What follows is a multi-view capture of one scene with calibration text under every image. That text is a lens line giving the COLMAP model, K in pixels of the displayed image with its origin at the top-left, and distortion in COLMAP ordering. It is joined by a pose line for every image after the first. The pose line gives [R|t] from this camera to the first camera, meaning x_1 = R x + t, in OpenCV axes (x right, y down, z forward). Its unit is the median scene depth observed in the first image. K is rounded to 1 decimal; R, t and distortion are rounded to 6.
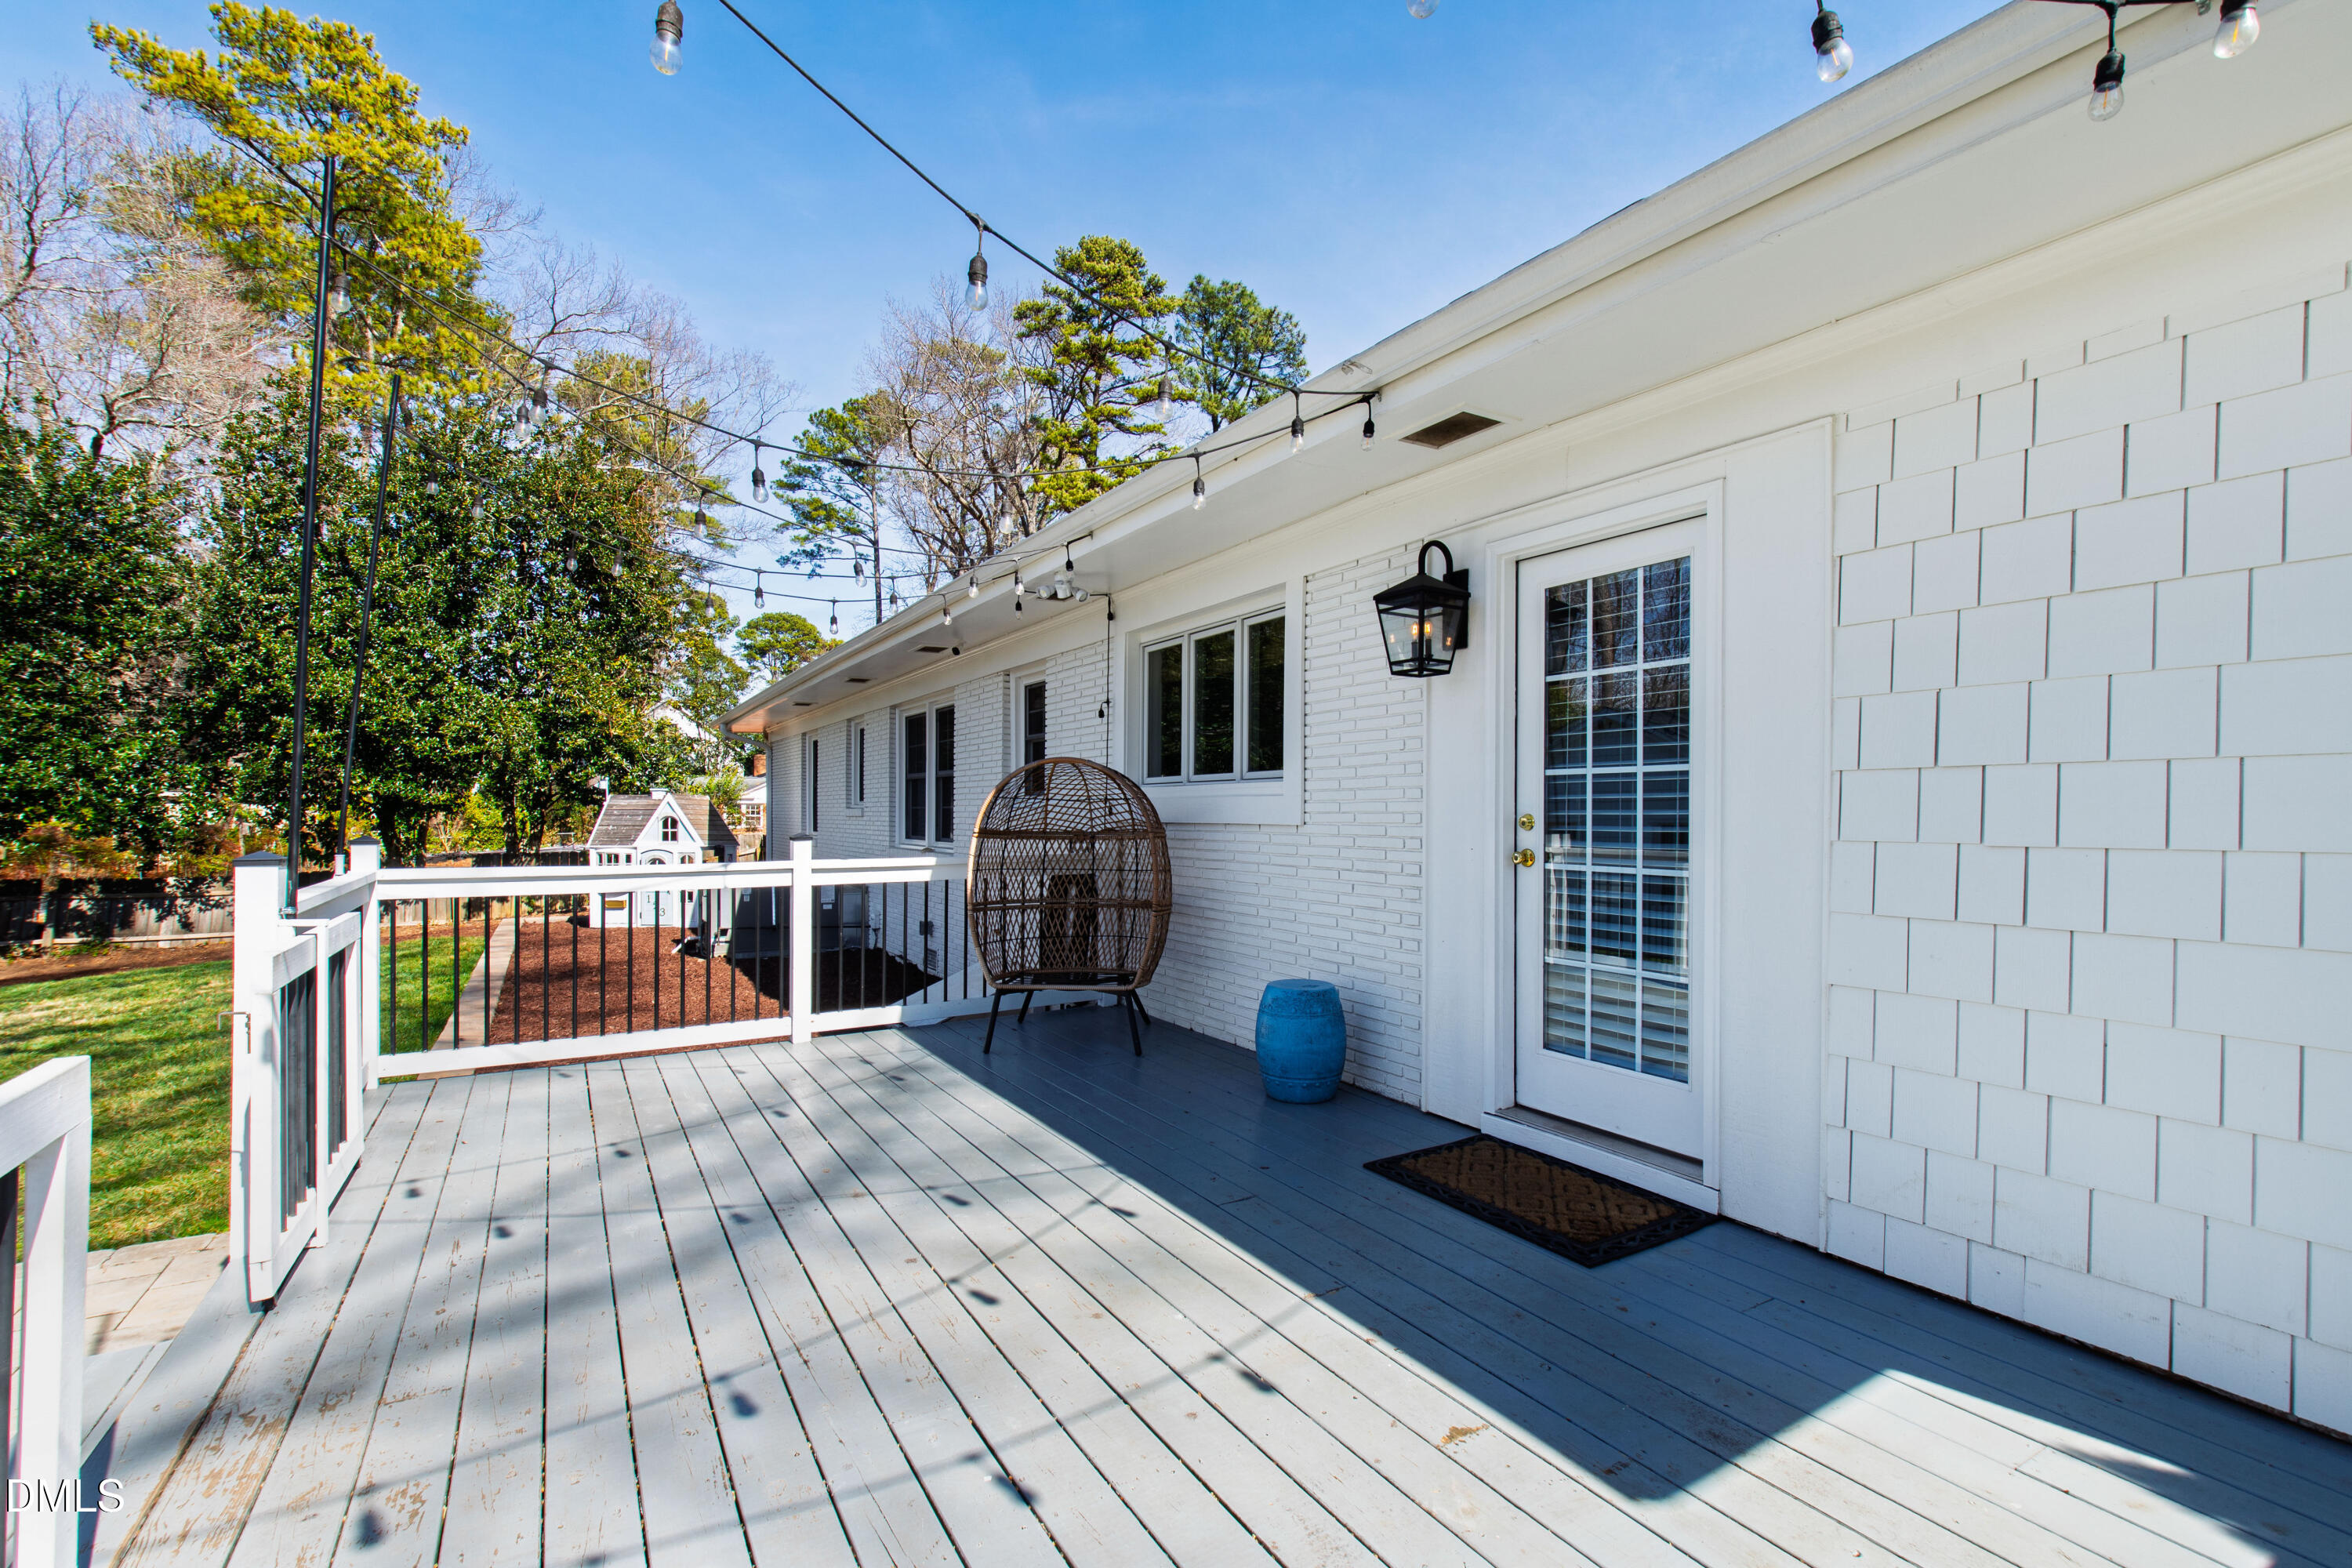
lens RADIAL K [[1028.0, 0, 1192.8], [0, 1028.0, 817.9], [0, 0, 1]] dist [-0.000583, -0.000373]
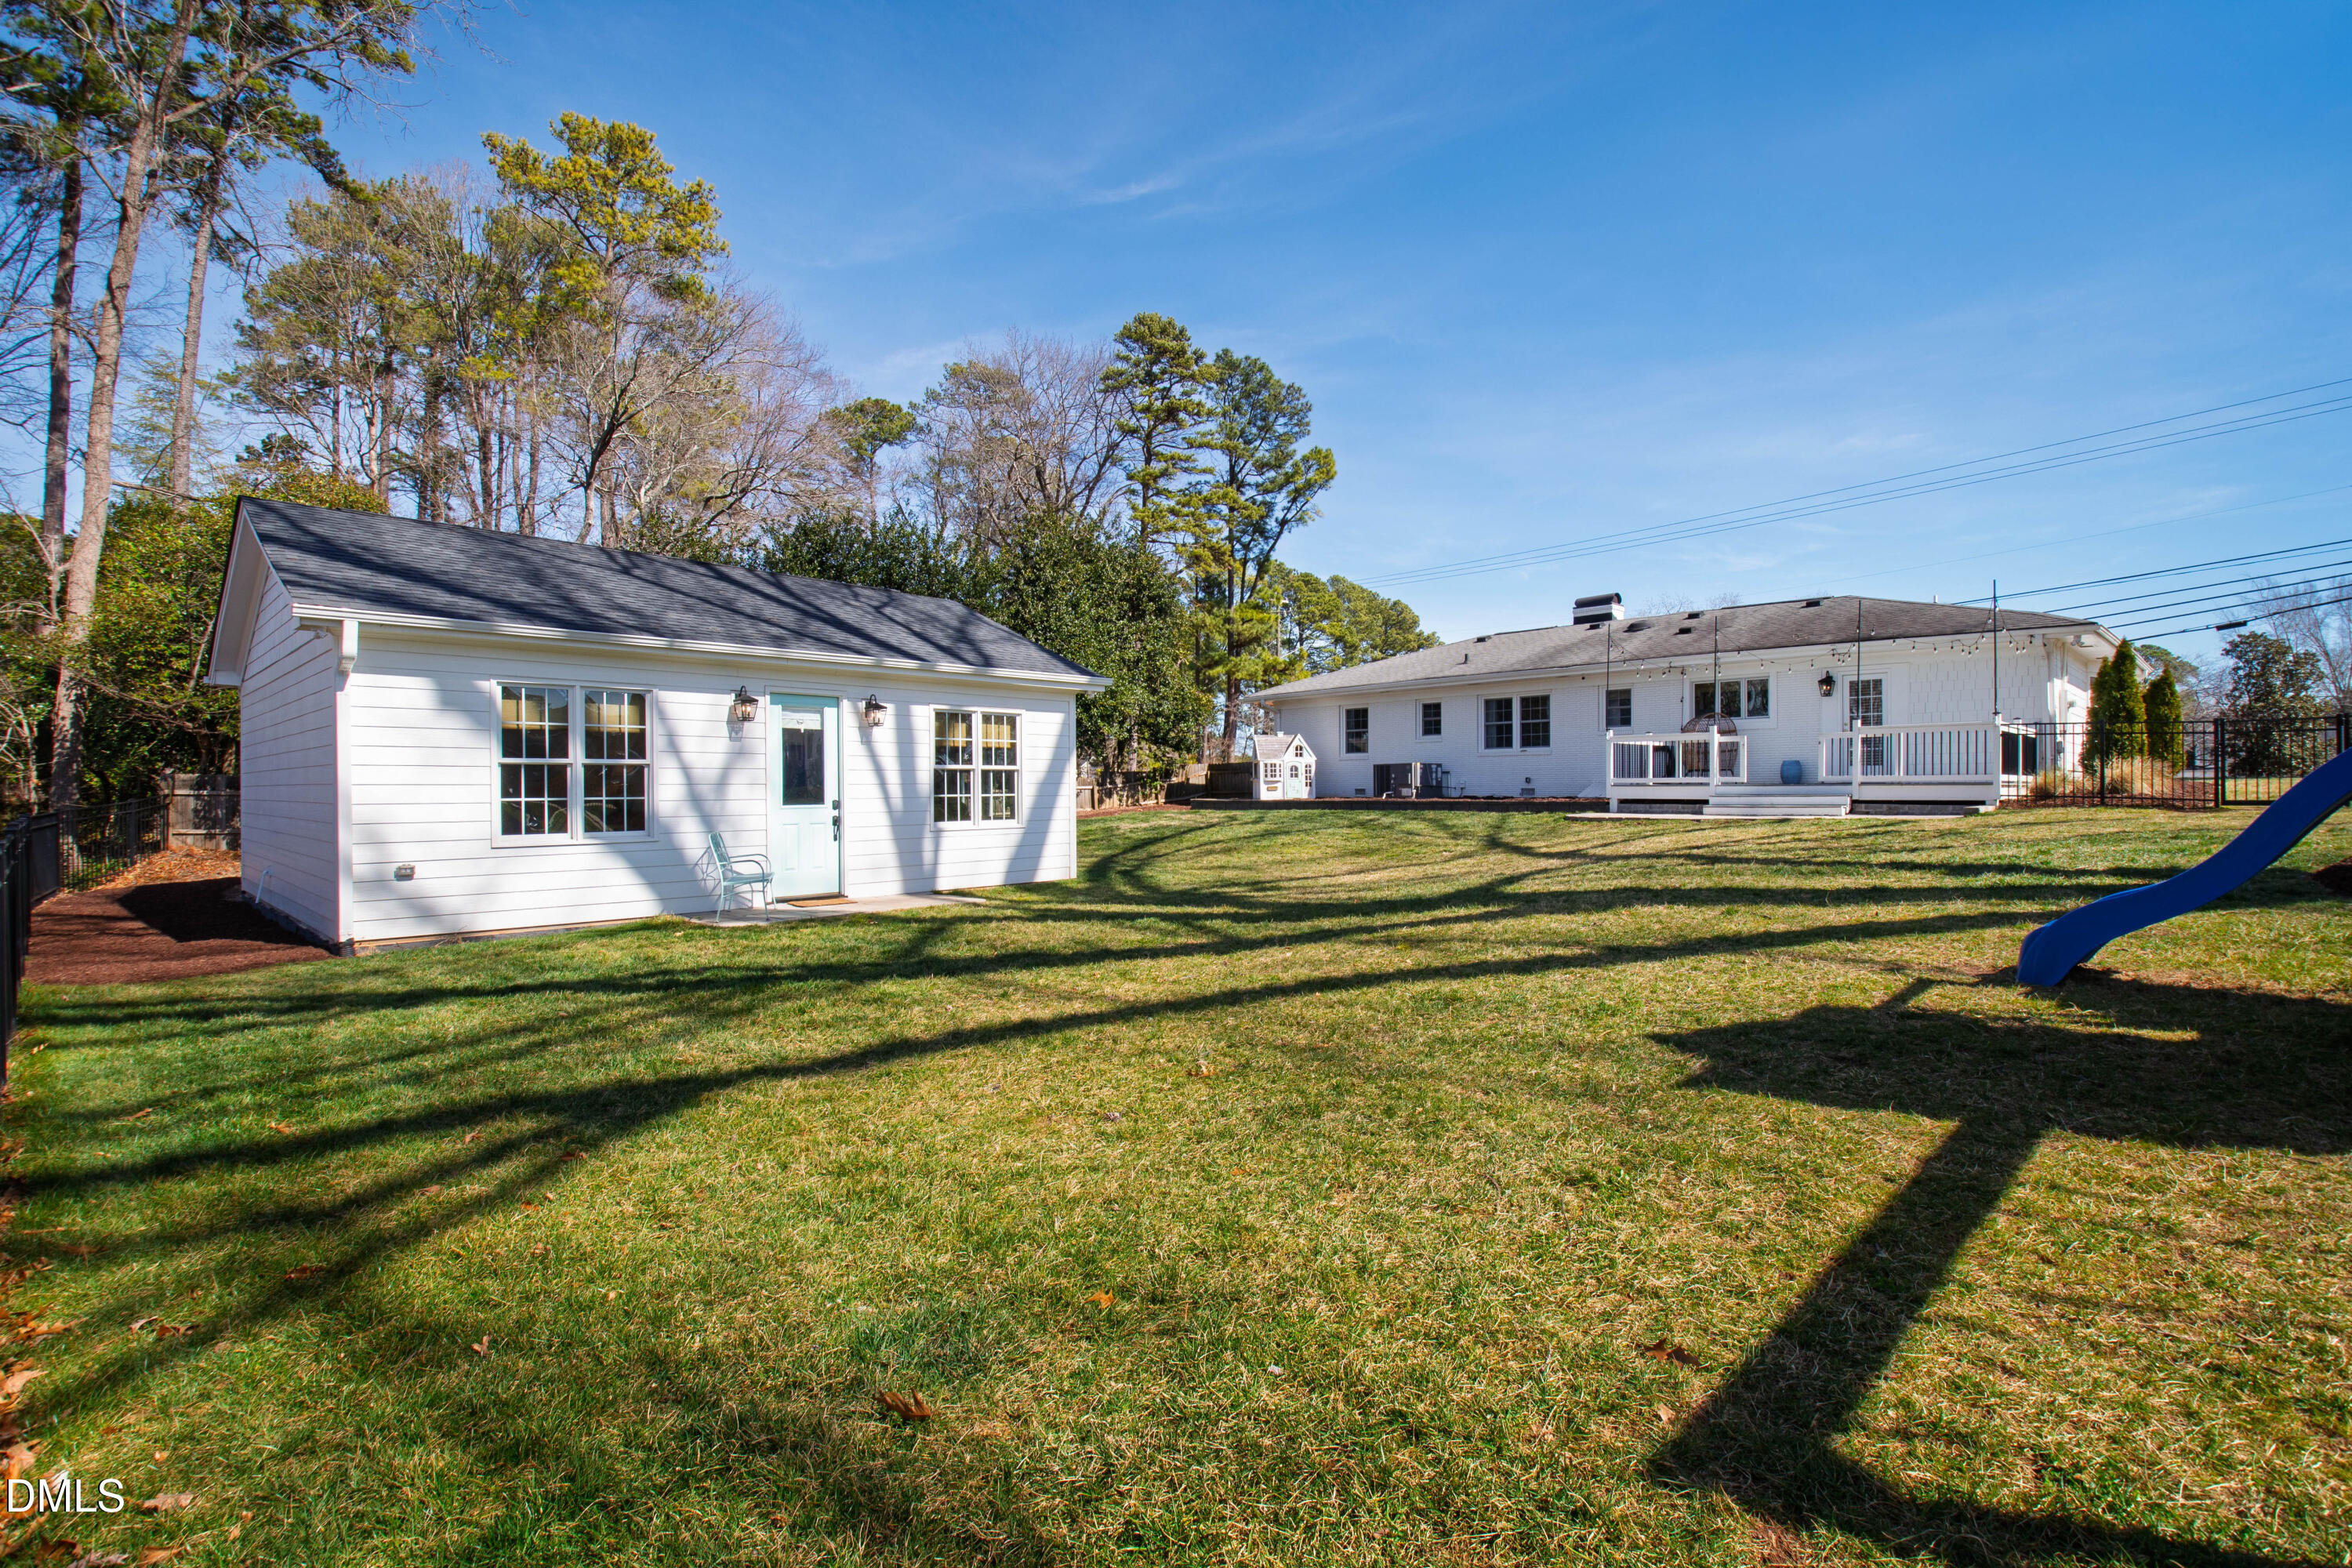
lens RADIAL K [[1096.8, 0, 1176.0], [0, 1096.8, 784.0], [0, 0, 1]] dist [-0.001986, -0.000225]
pose [[0.975631, -0.006303, 0.219325, -0.382387], [0.008915, 0.999901, -0.010920, 0.030566], [-0.219235, 0.012609, 0.975591, -0.335763]]
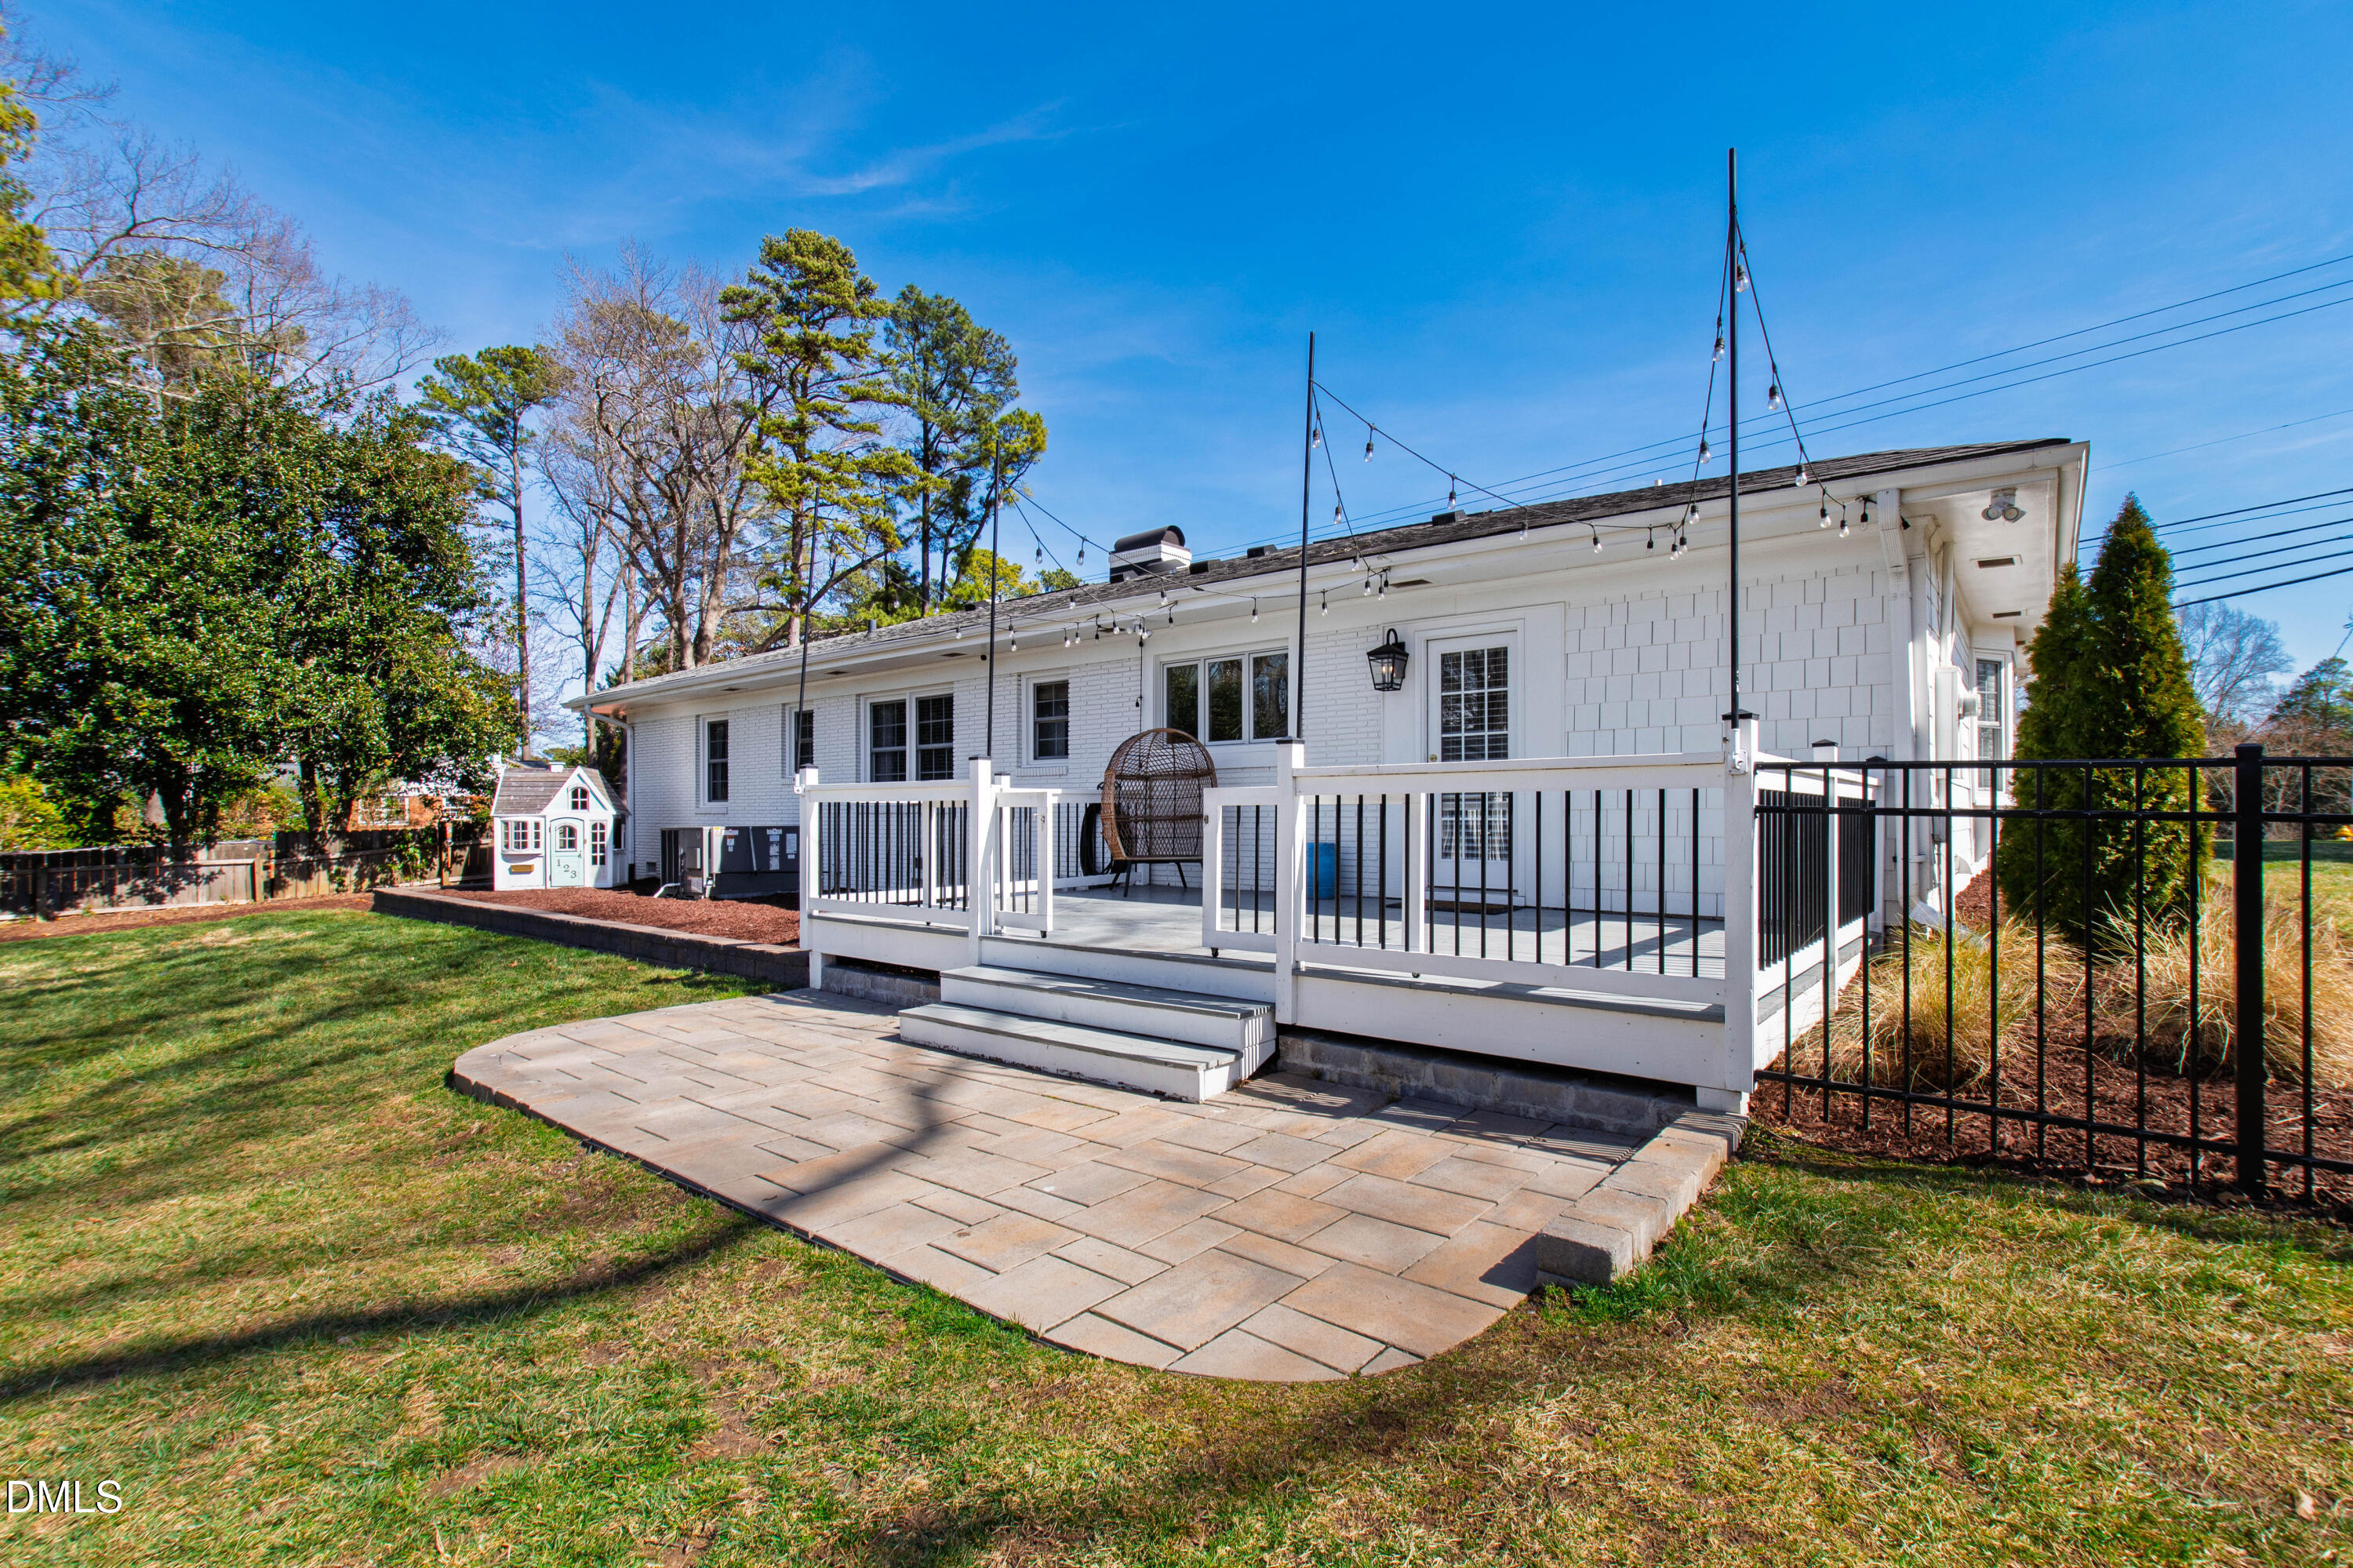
lens RADIAL K [[1041.0, 0, 1187.0], [0, 1041.0, 807.1], [0, 0, 1]] dist [0.000086, 0.000077]
pose [[0.944927, -0.006460, 0.327218, -0.080446], [0.009525, 0.999925, -0.007763, 0.010763], [-0.327143, 0.010452, 0.944917, -0.083555]]
